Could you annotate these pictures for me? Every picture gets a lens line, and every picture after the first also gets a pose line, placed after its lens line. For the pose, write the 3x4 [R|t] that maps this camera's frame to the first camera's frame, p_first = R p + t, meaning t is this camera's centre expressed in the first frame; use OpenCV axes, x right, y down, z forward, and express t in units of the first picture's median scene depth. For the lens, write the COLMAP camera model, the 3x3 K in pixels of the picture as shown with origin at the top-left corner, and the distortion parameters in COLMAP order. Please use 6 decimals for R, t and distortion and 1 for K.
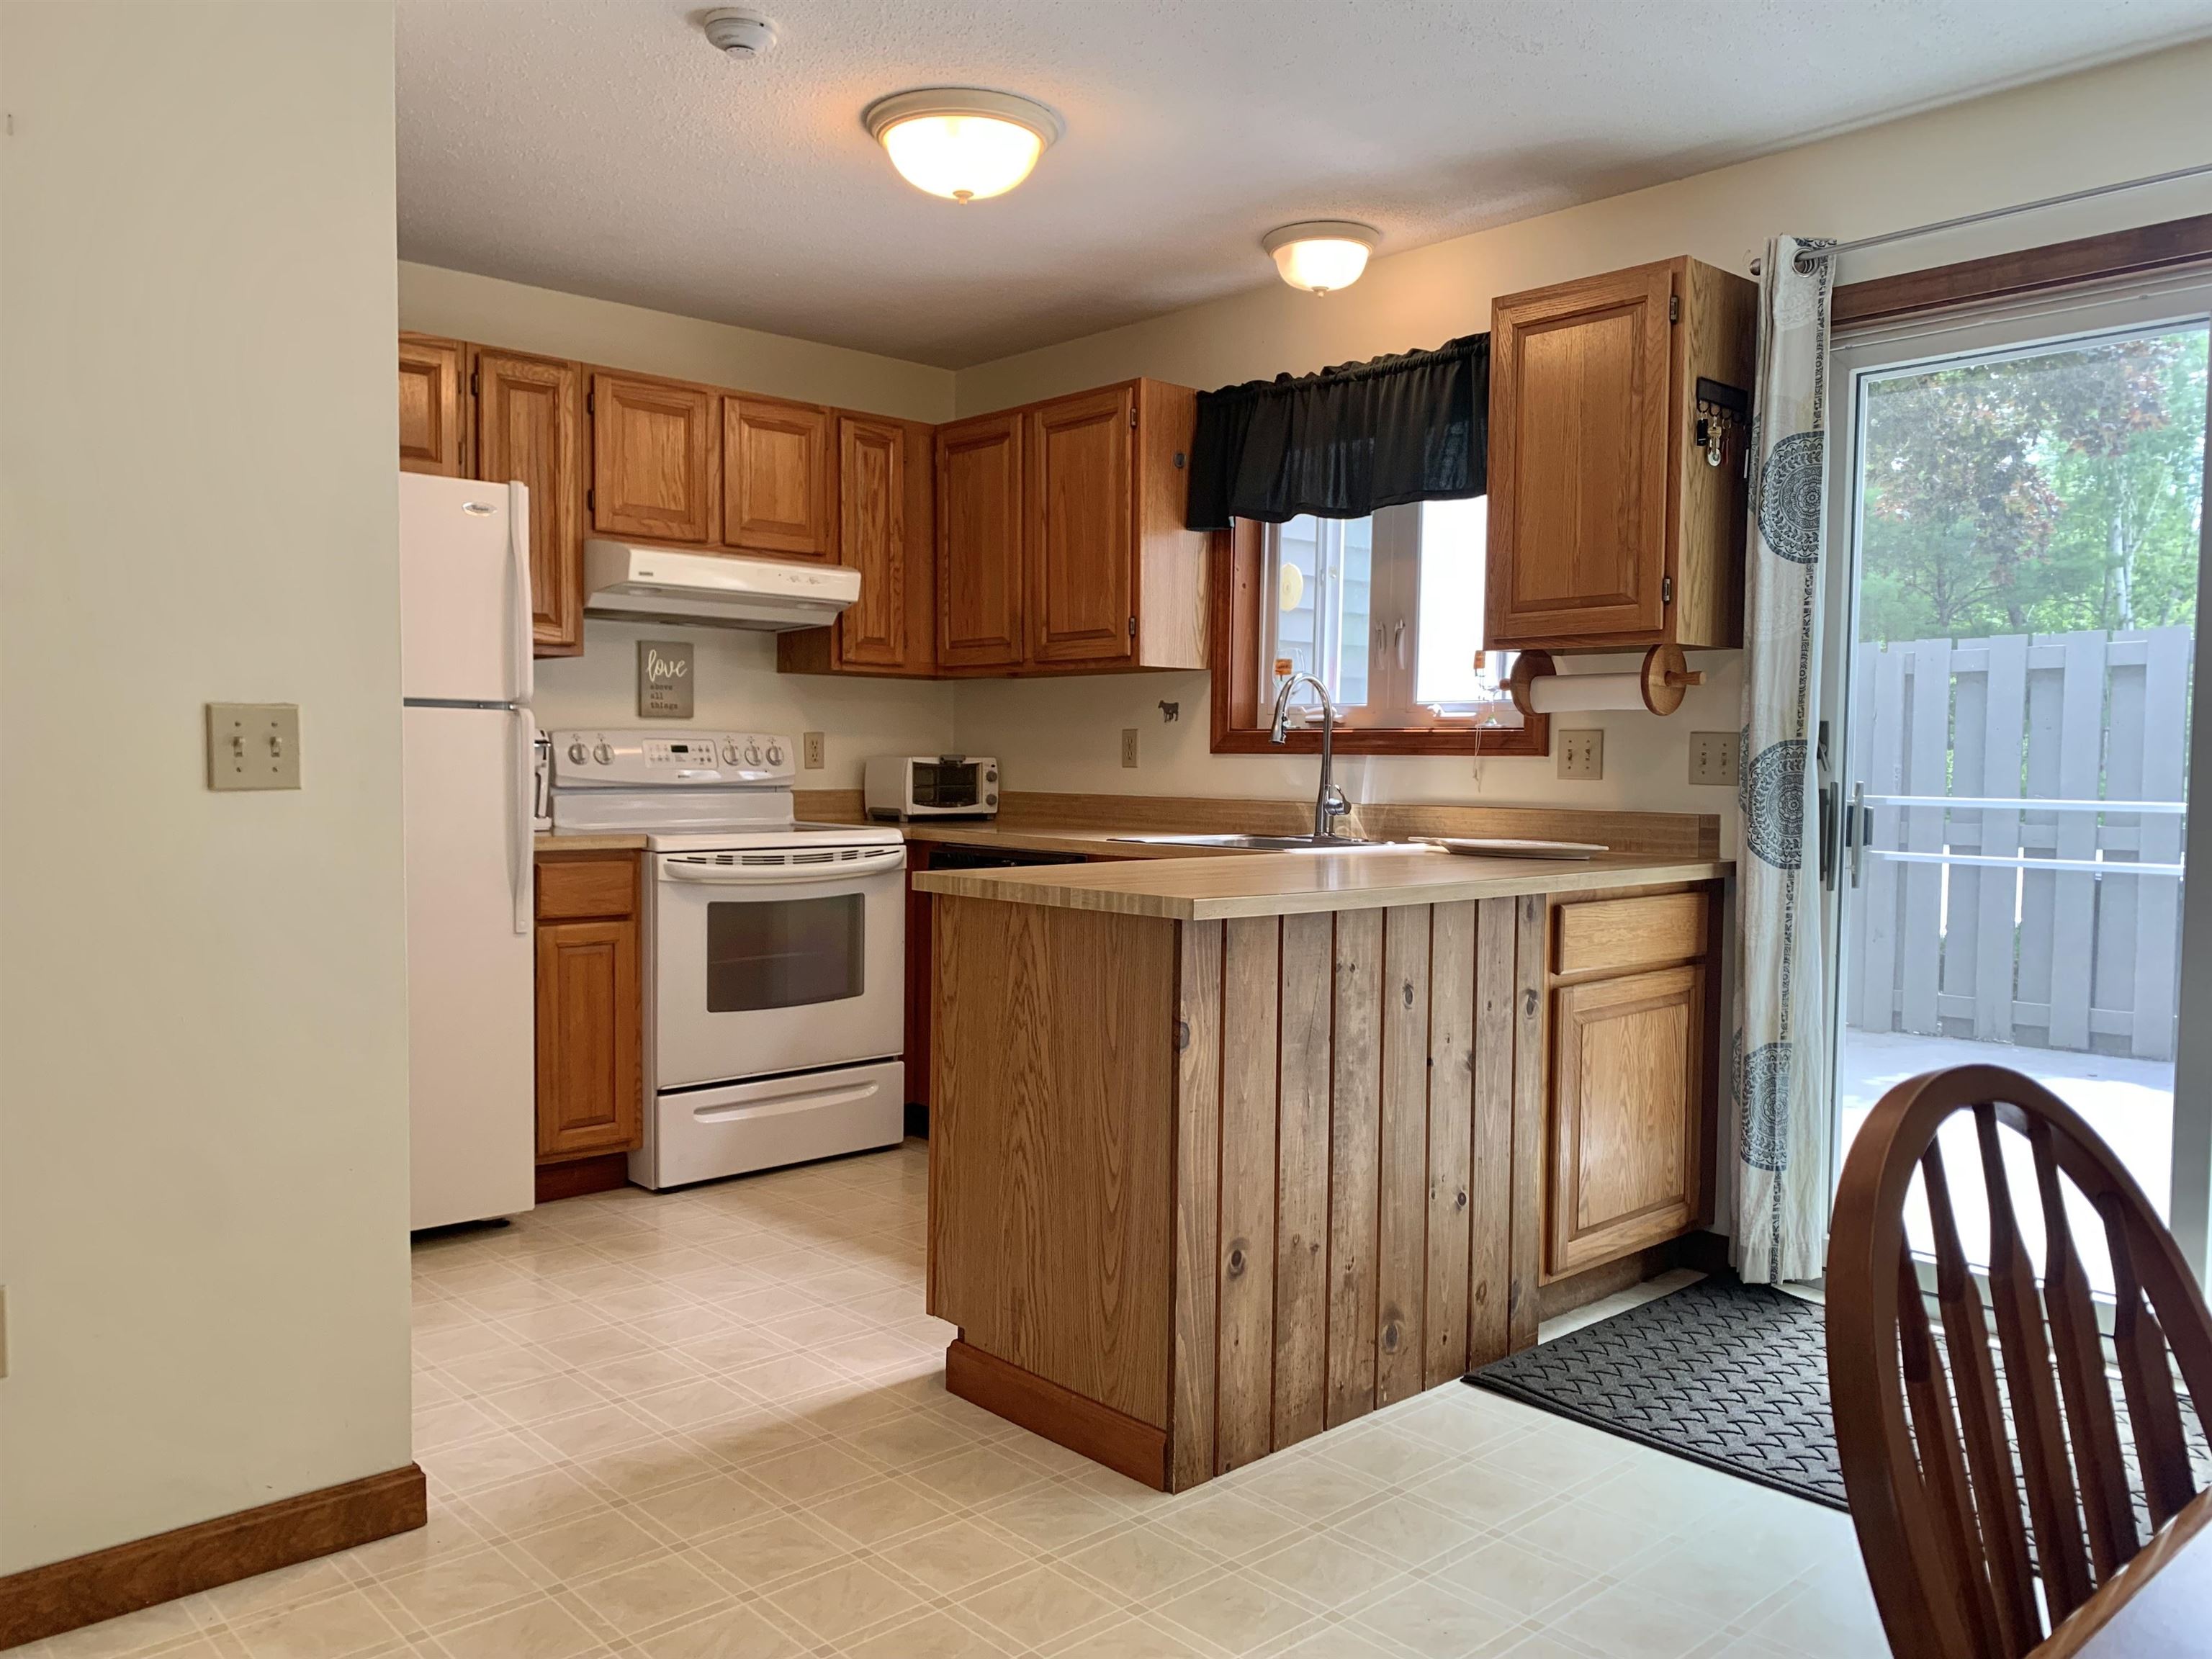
lens RADIAL K [[1694.6, 0, 1118.4], [0, 1694.6, 853.0], [0, 0, 1]] dist [0.076864, -0.005929]
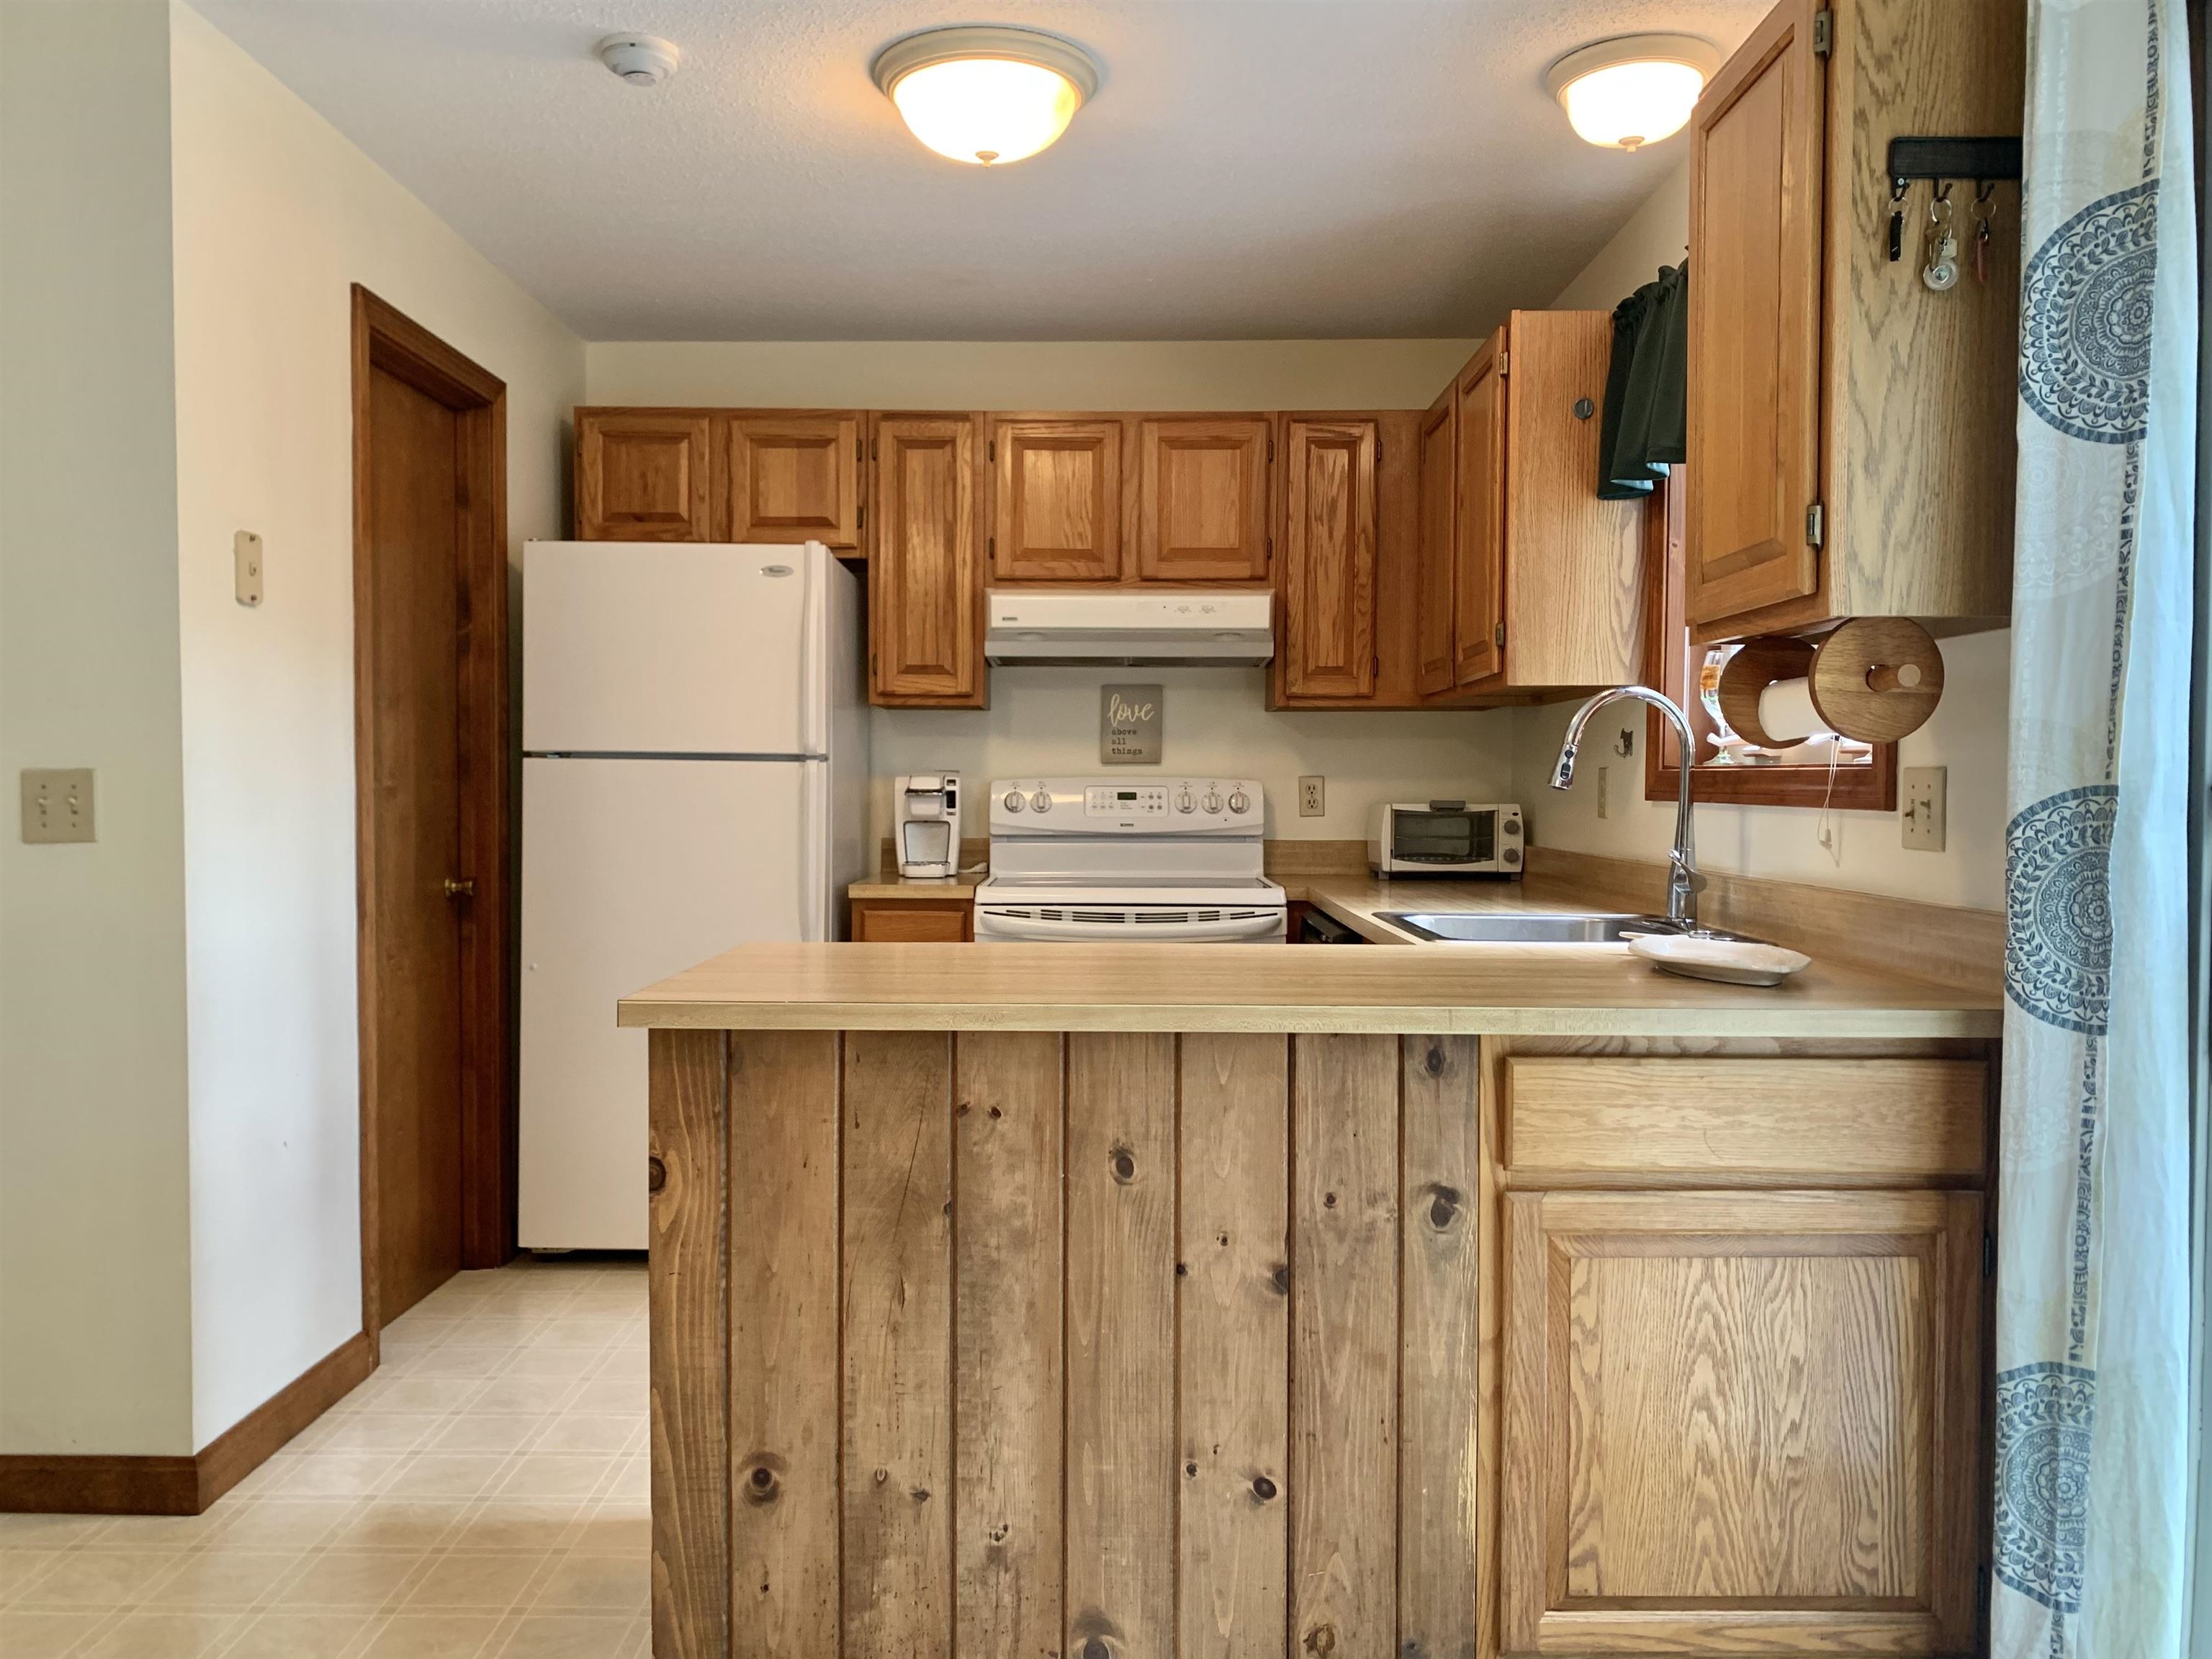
lens RADIAL K [[1694.2, 0, 1102.2], [0, 1694.2, 861.4], [0, 0, 1]] dist [0.034185, -0.007939]
pose [[0.725500, 0.025700, -0.687742, 0.527864], [-0.036759, 0.999323, -0.001434, -0.030979], [0.687239, 0.026321, 0.725954, 0.415498]]
